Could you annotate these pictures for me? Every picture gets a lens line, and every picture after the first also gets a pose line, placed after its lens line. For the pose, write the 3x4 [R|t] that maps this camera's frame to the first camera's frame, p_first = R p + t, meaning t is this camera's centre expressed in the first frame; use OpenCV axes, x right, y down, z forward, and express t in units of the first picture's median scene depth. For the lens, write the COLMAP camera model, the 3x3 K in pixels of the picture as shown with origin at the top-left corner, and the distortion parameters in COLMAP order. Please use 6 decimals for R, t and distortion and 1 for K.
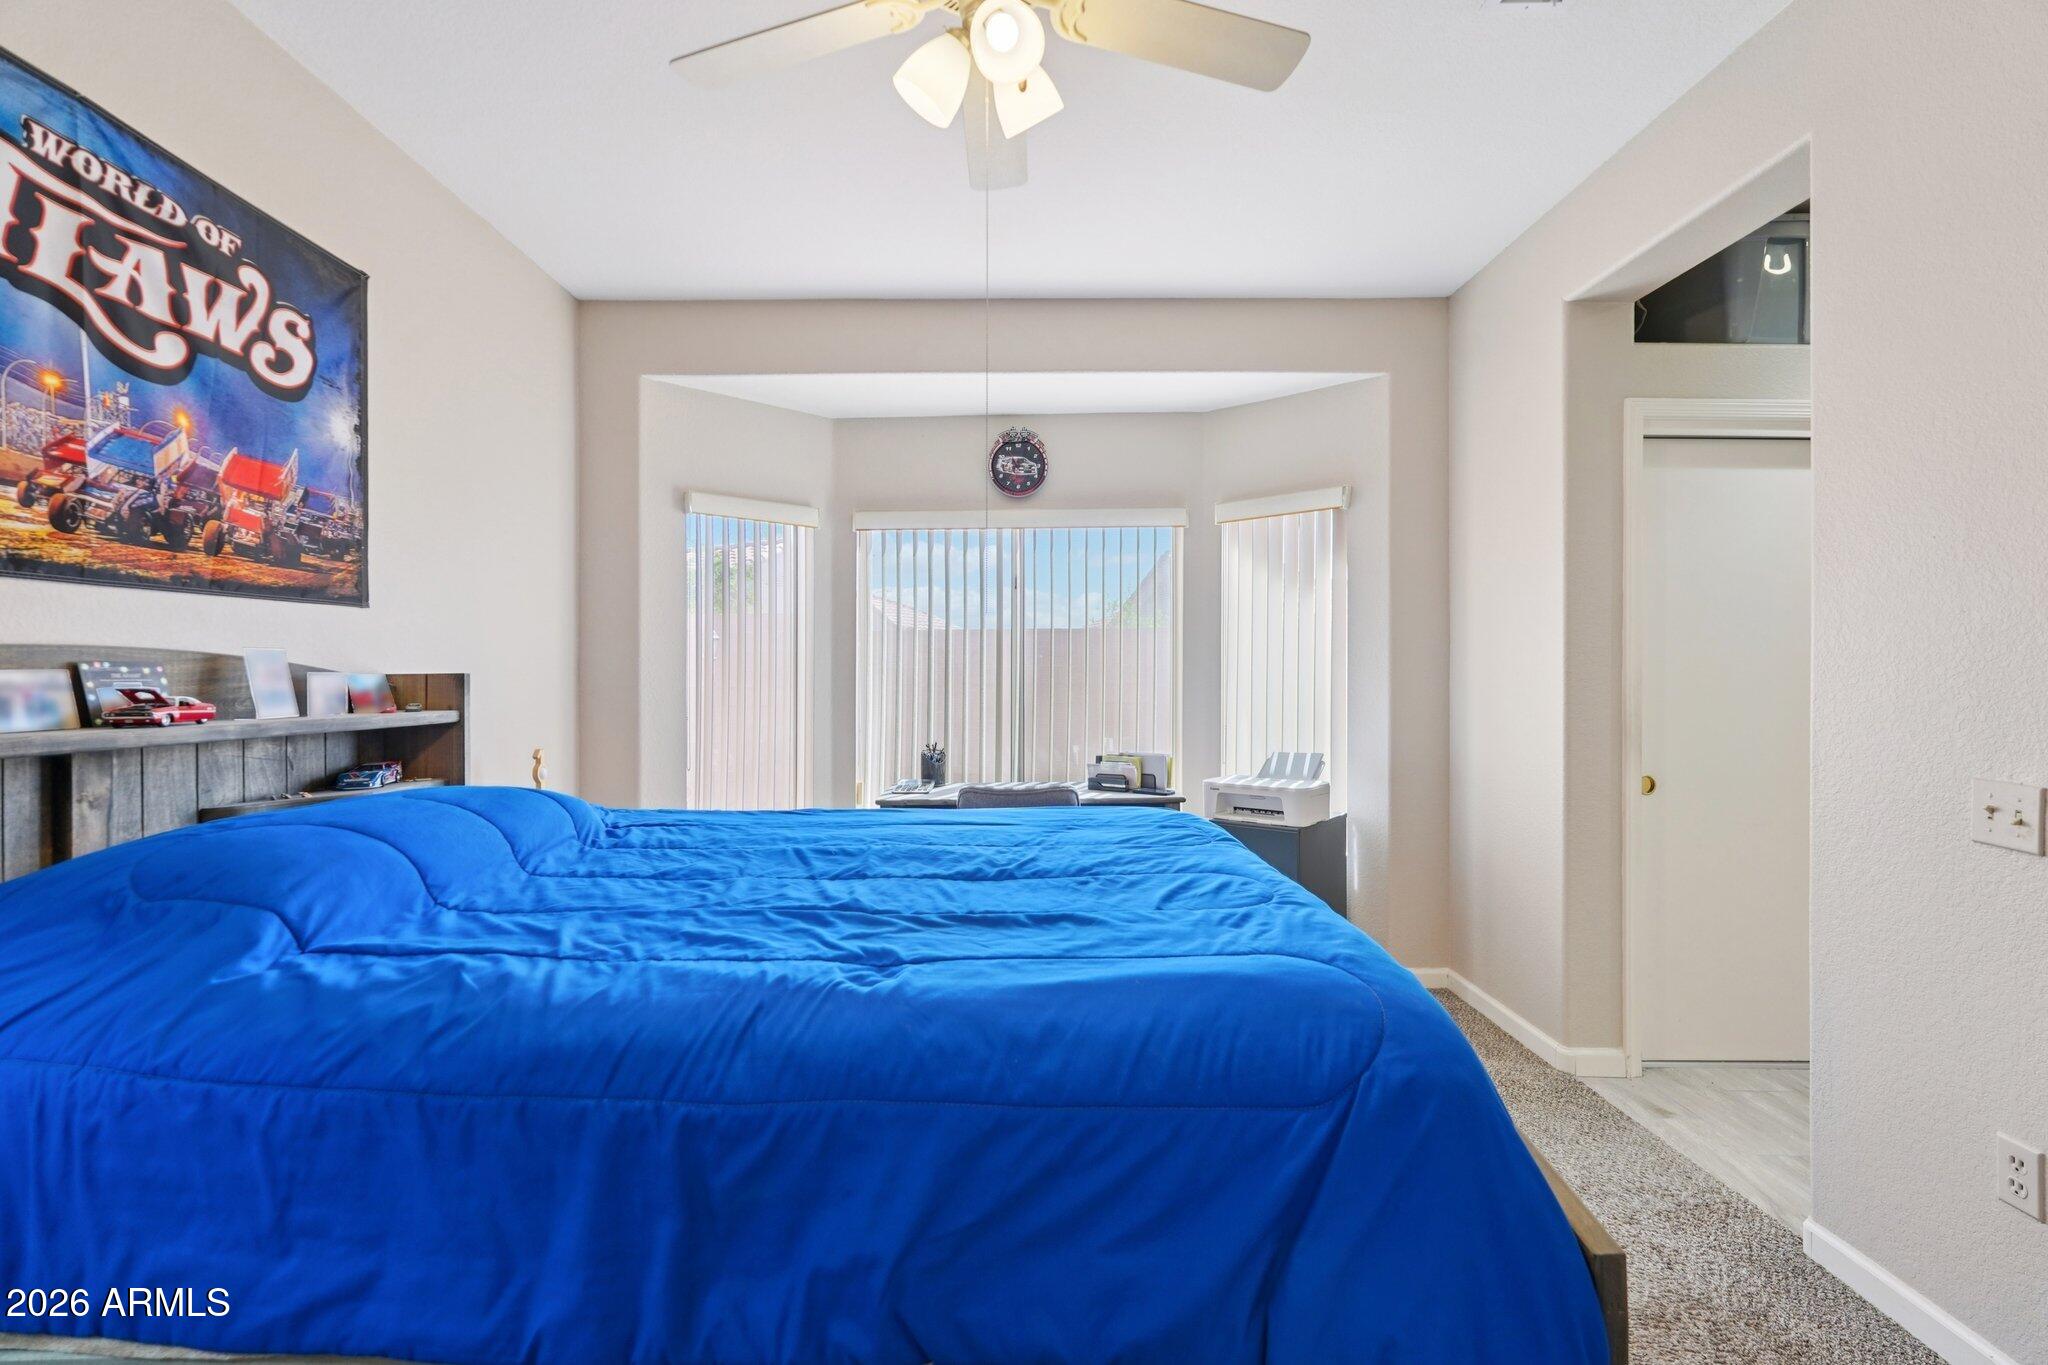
lens RADIAL K [[921.4, 0, 1020.8], [0, 921.4, 668.5], [0, 0, 1]] dist [-0.001360, 0.008303]
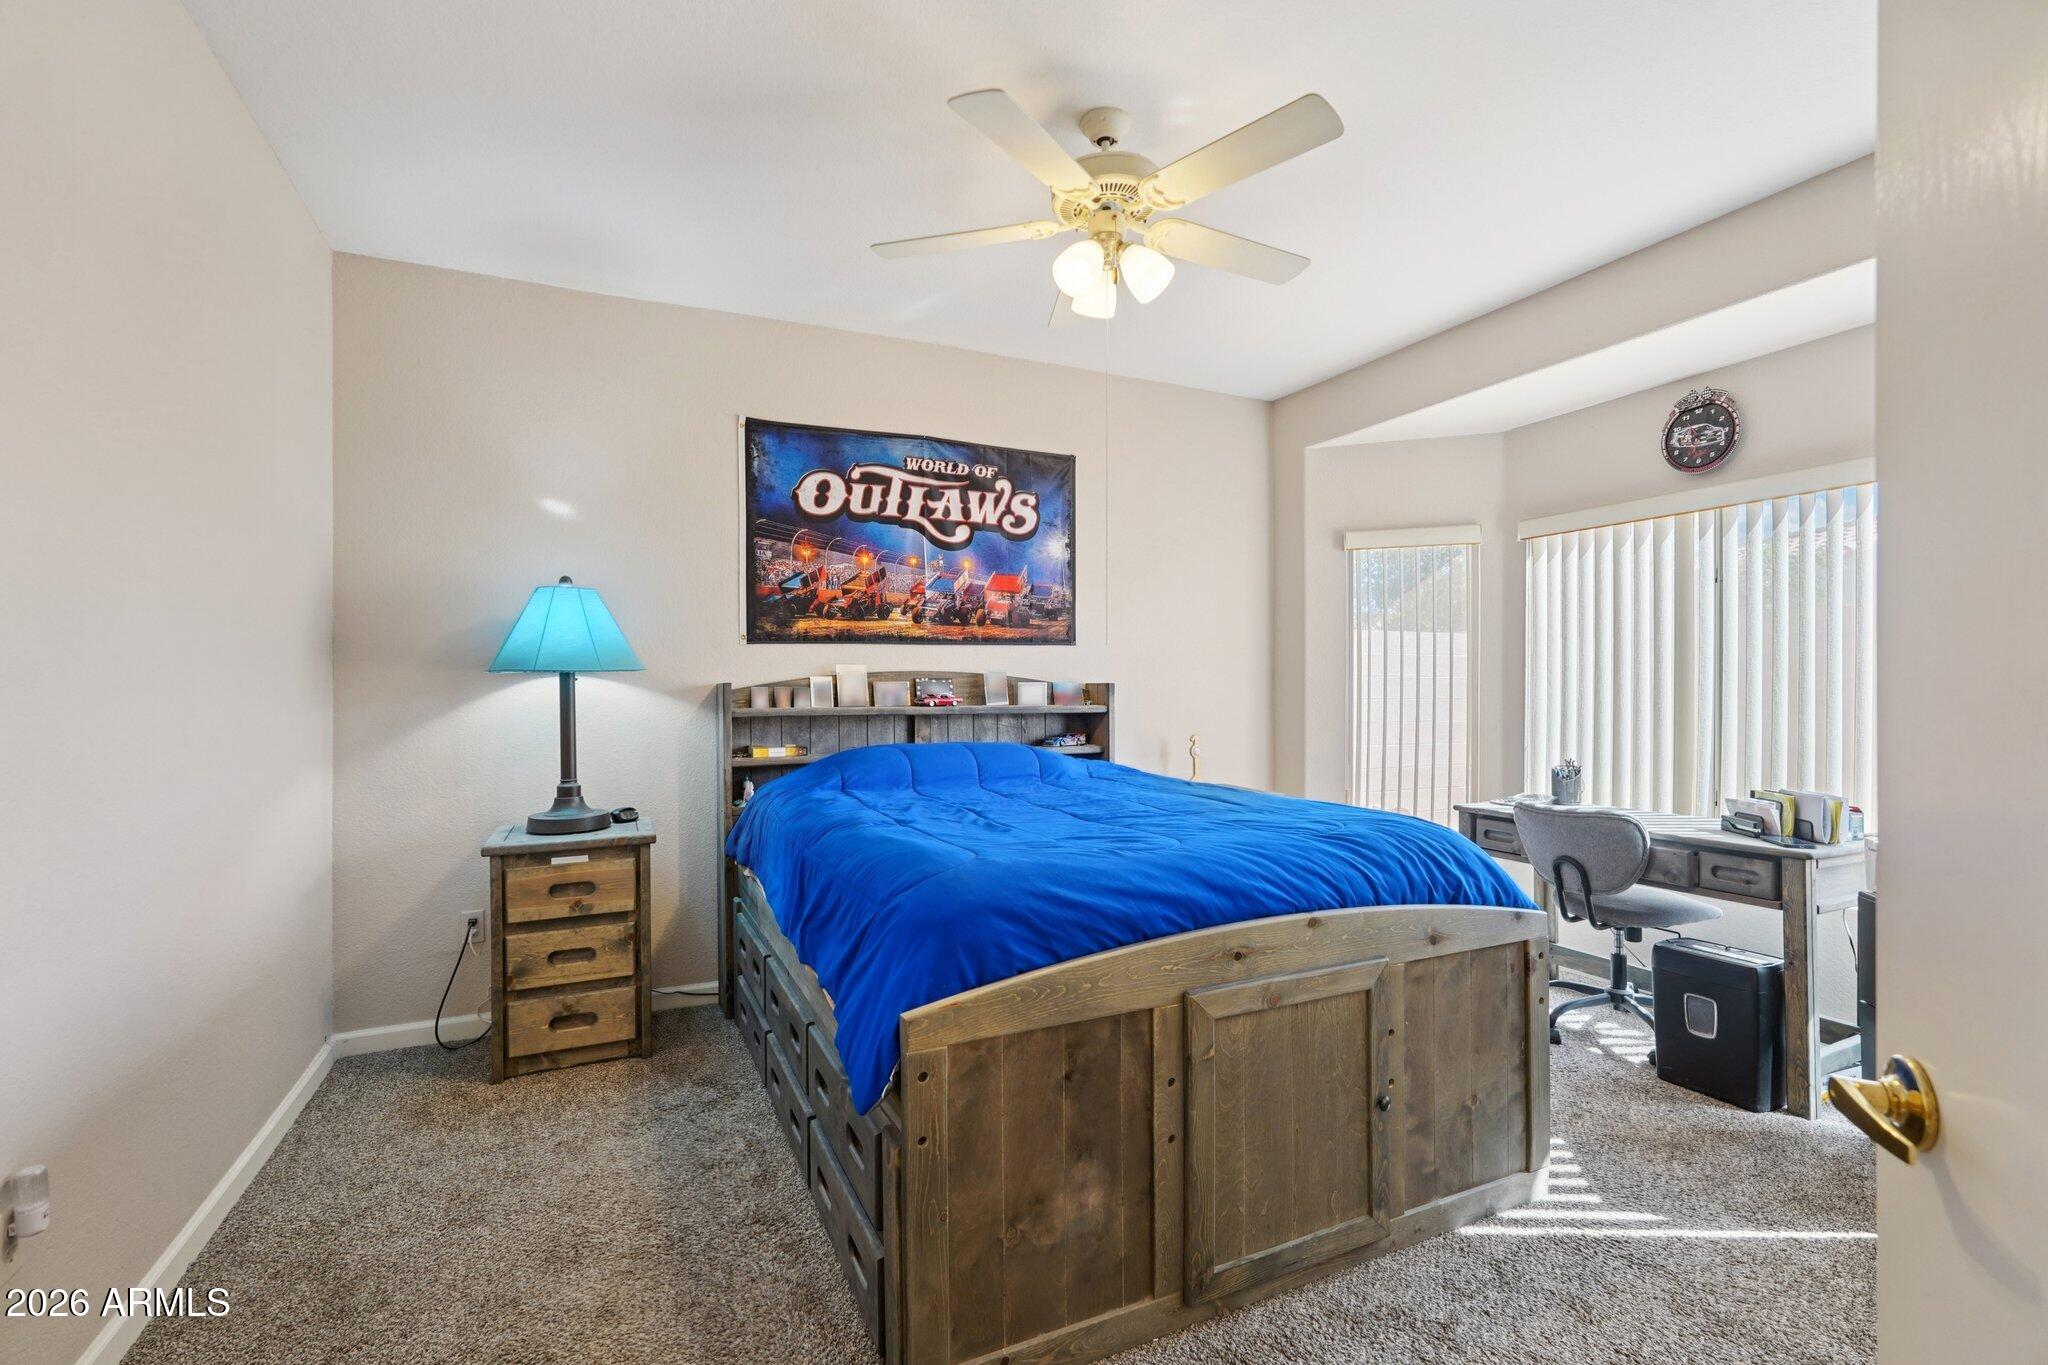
lens RADIAL K [[932.4, 0, 1027.5], [0, 932.4, 684.4], [0, 0, 1]] dist [-0.003023, 0.006139]
pose [[0.429967, 0.006619, -0.902821, 1.053595], [0.002308, 0.999962, 0.008430, -0.008567], [0.902842, -0.005709, 0.429935, 0.190309]]
